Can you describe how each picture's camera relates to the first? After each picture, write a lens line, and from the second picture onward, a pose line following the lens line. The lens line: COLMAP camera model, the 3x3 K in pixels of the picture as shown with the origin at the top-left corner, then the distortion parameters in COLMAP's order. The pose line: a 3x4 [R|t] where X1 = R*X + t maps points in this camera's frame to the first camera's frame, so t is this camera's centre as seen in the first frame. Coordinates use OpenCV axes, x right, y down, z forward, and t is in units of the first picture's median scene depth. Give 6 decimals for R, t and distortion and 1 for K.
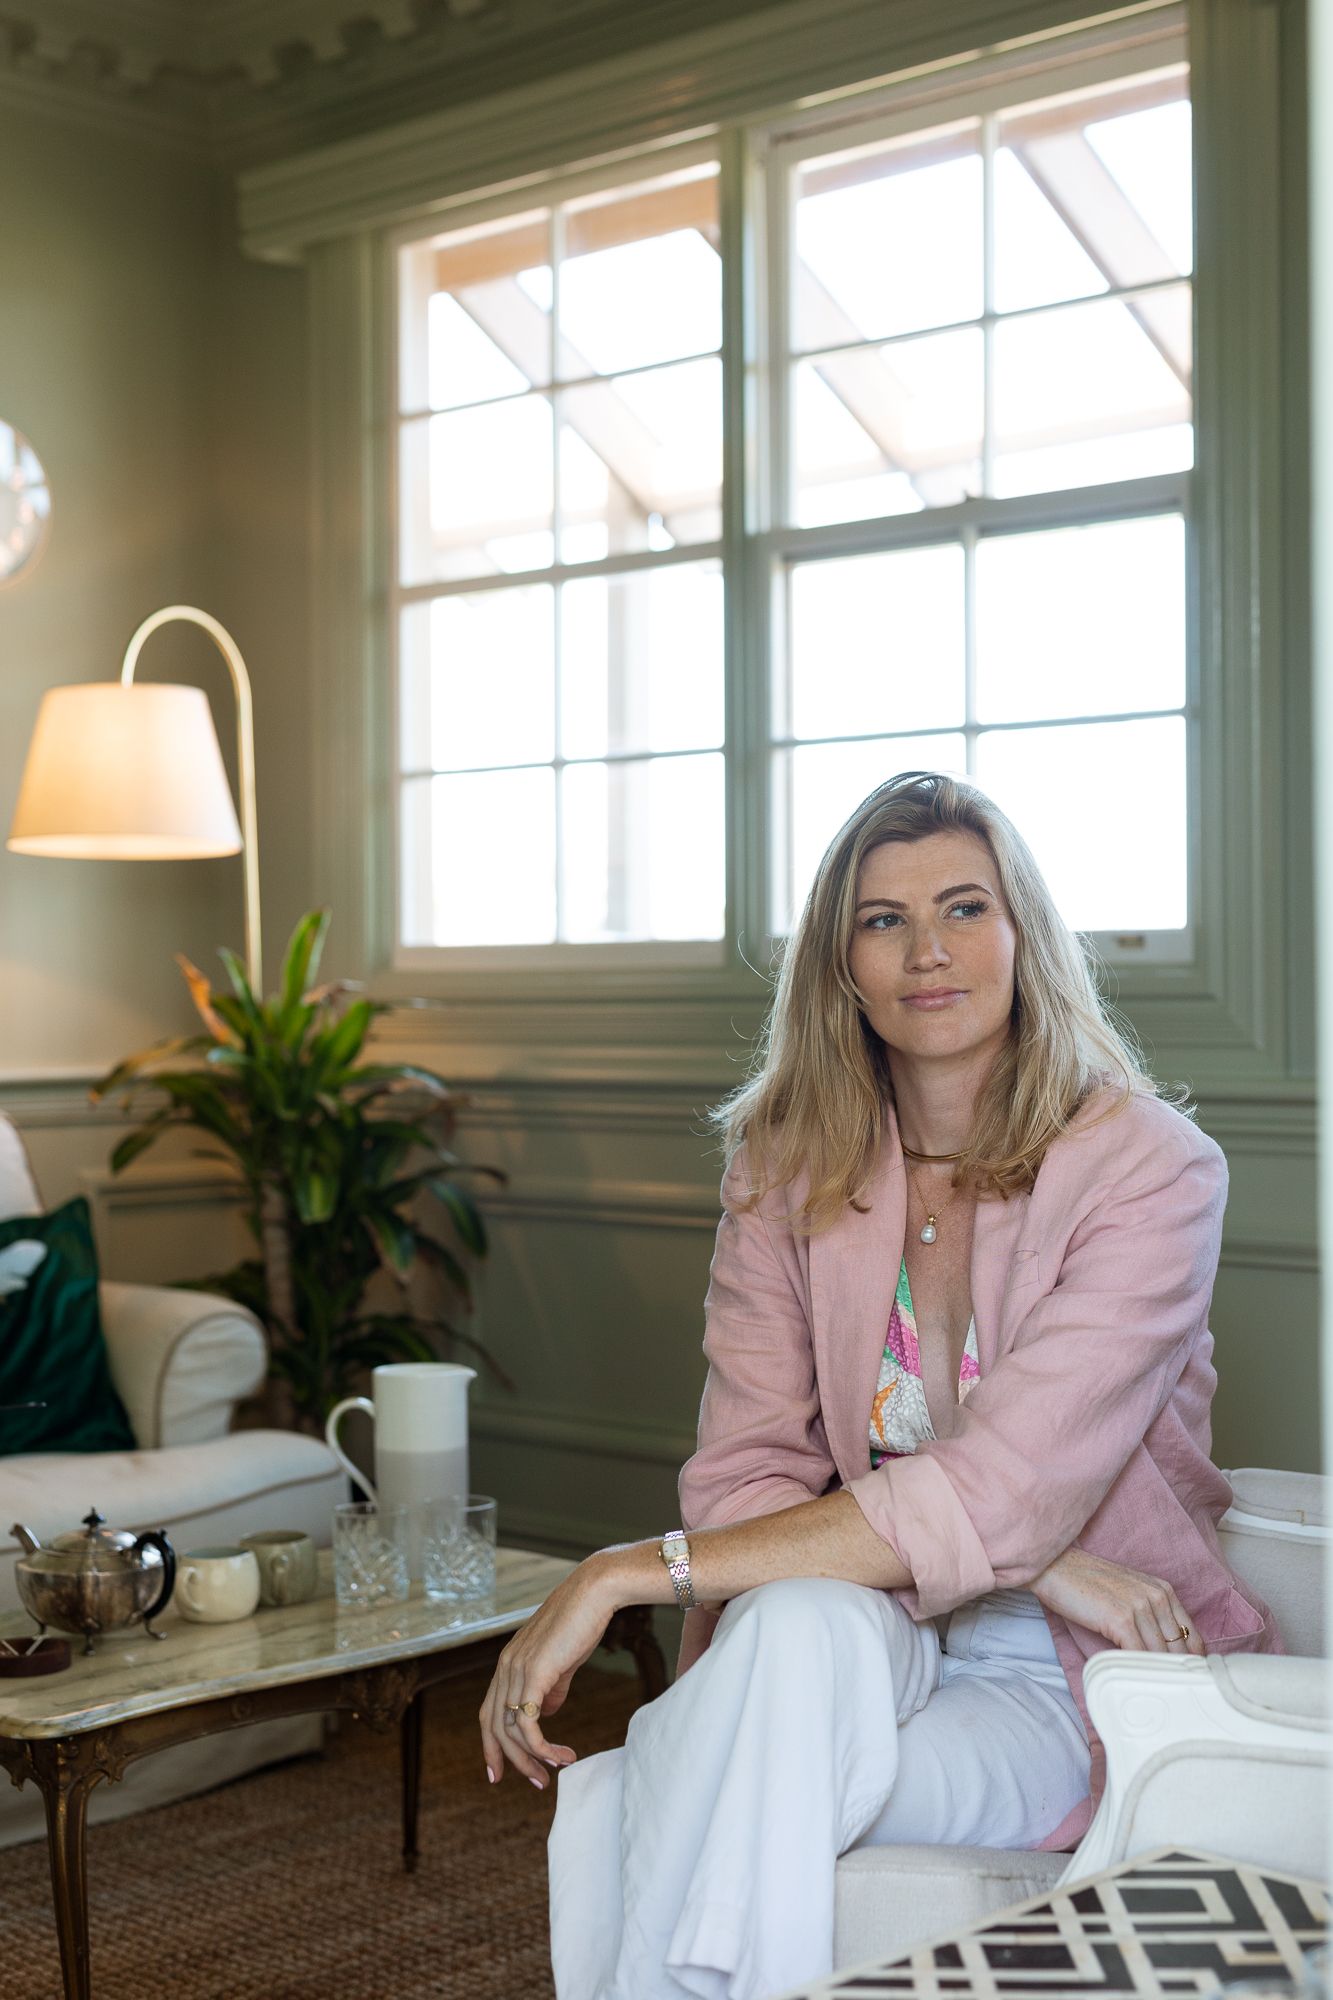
lens RADIAL K [[2744.5, 0, 666.5], [0, 2744.5, 1000.0], [0, 0, 1]] dist [-0.017059, -0.634065]
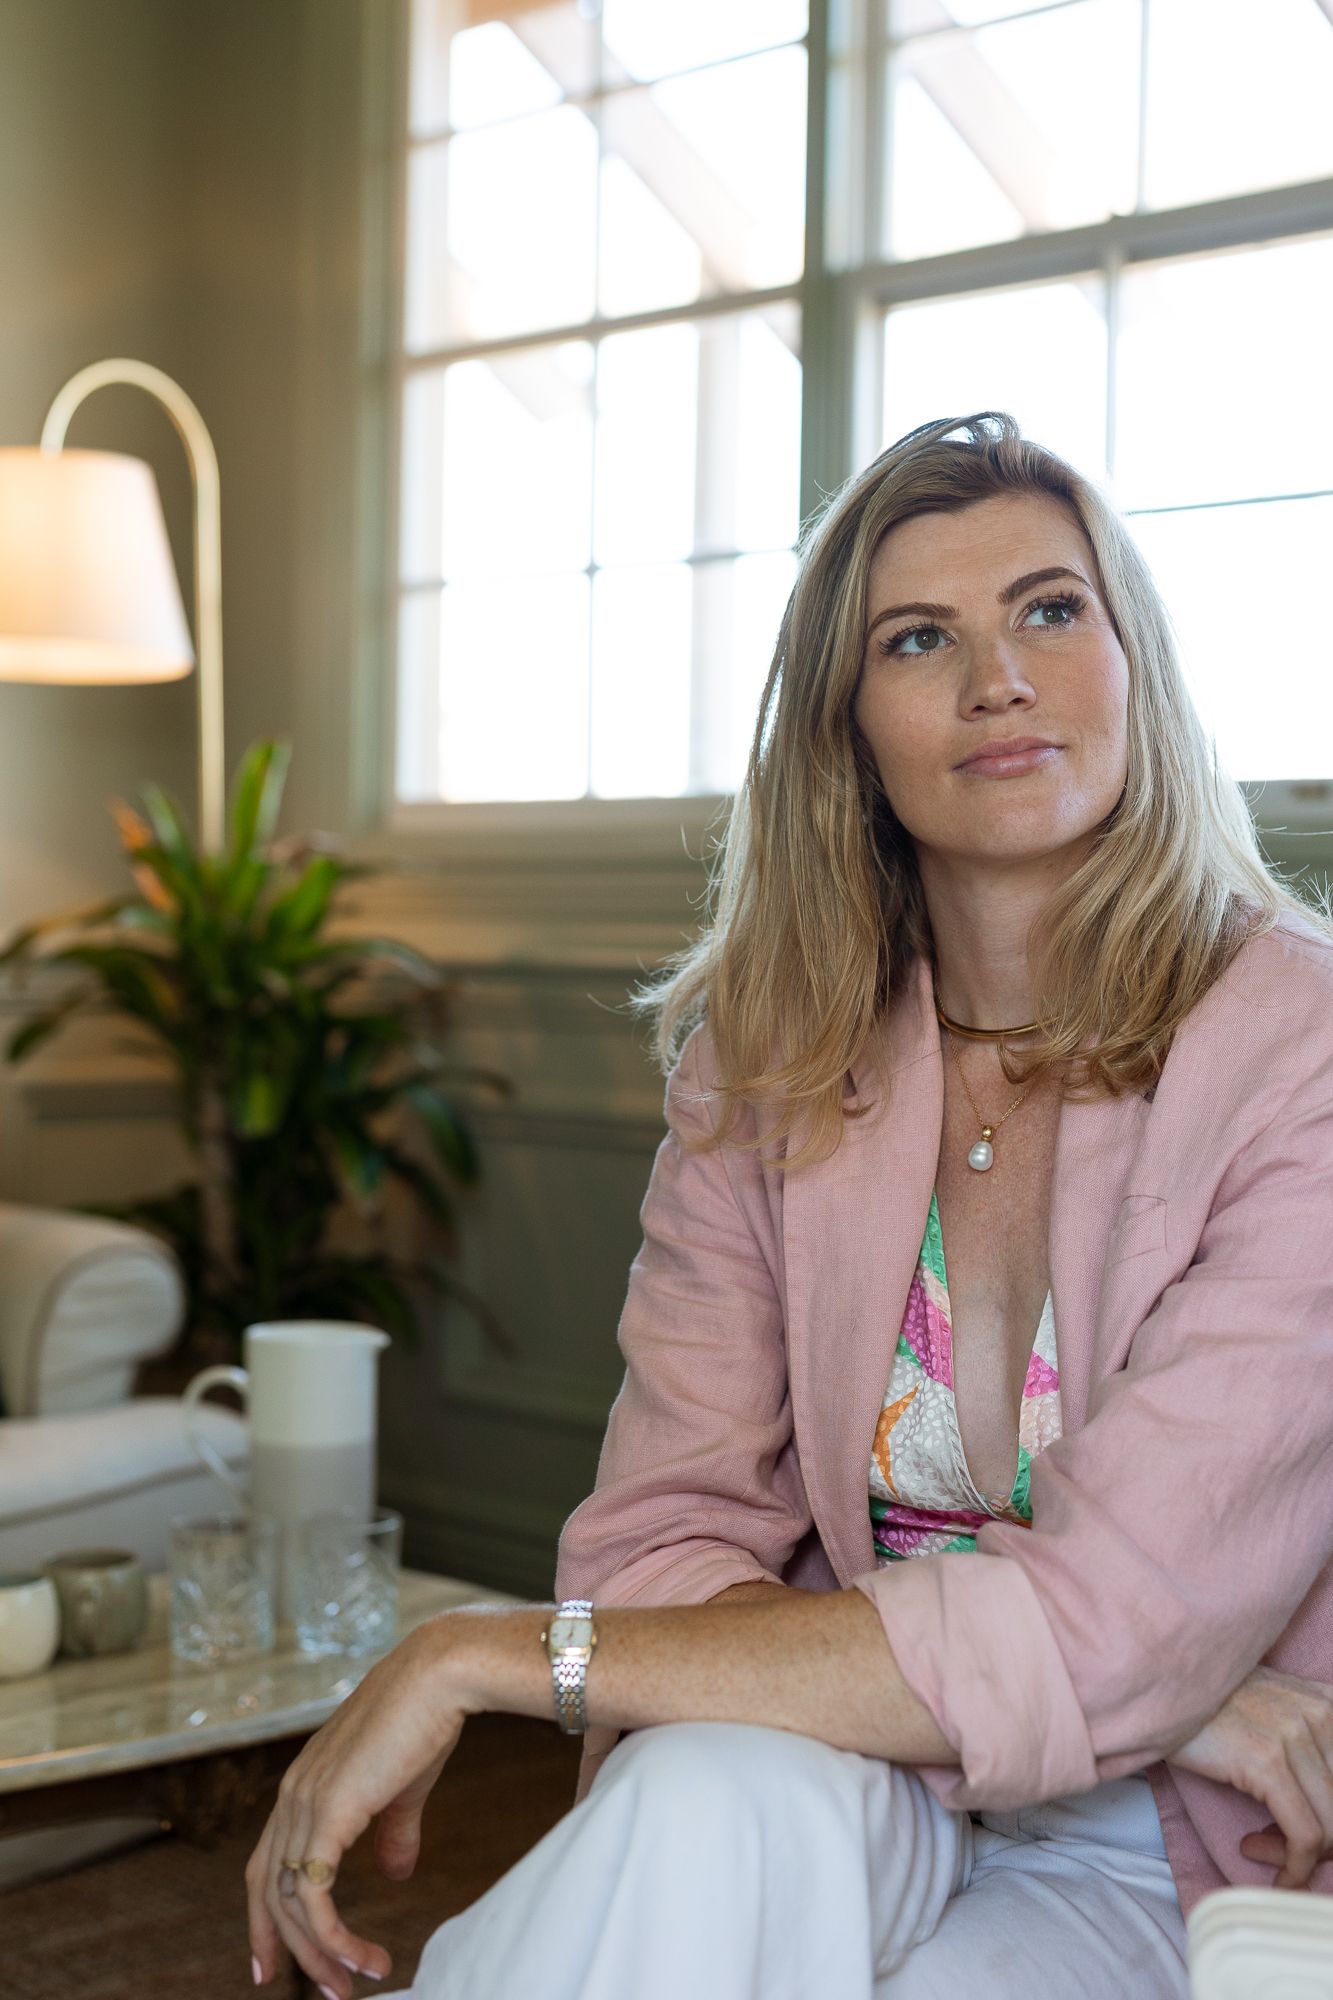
lens RADIAL K [[2796.4, 0, 666.5], [0, 2796.4, 1000.0], [0, 0, 1]] dist [-0.020315, -0.062783]
pose [[0.997870, 0.028314, -0.058773, 0.040787], [-0.027011, 0.999374, 0.022848, 0.023354], [0.059383, -0.021212, 0.998010, 0.233834]]
